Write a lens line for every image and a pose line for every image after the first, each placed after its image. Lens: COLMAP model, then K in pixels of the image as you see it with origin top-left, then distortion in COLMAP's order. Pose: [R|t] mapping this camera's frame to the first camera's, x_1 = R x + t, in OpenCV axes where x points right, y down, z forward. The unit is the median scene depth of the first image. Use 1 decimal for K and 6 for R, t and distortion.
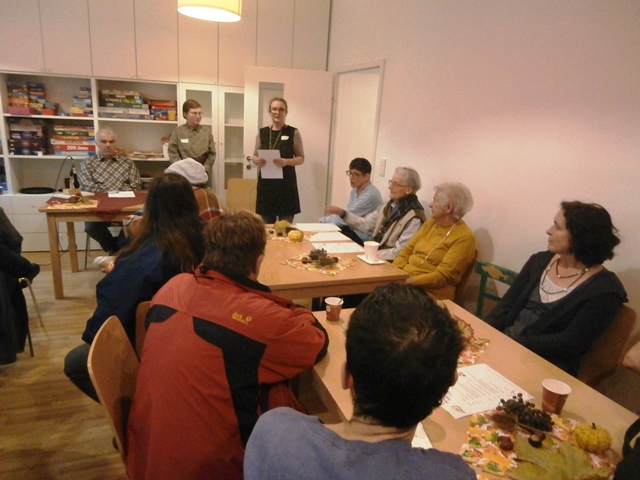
lens RADIAL K [[464.9, 0, 320.0], [0, 464.9, 240.0], [0, 0, 1]] dist [-0.001397, 0.005934]
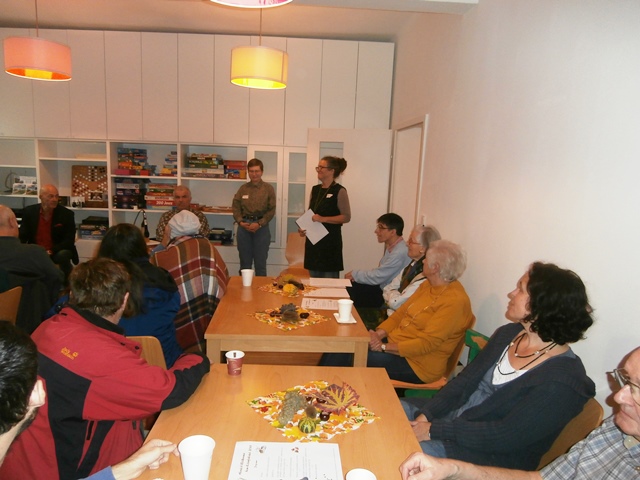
lens RADIAL K [[469.7, 0, 301.6], [0, 469.7, 239.3], [0, 0, 1]] dist [0.000536, 0.002720]
pose [[0.948788, 0.030204, -0.314466, 0.169716], [-0.069129, 0.991145, -0.113373, -0.001759], [0.308257, 0.129306, 0.942474, 0.025808]]
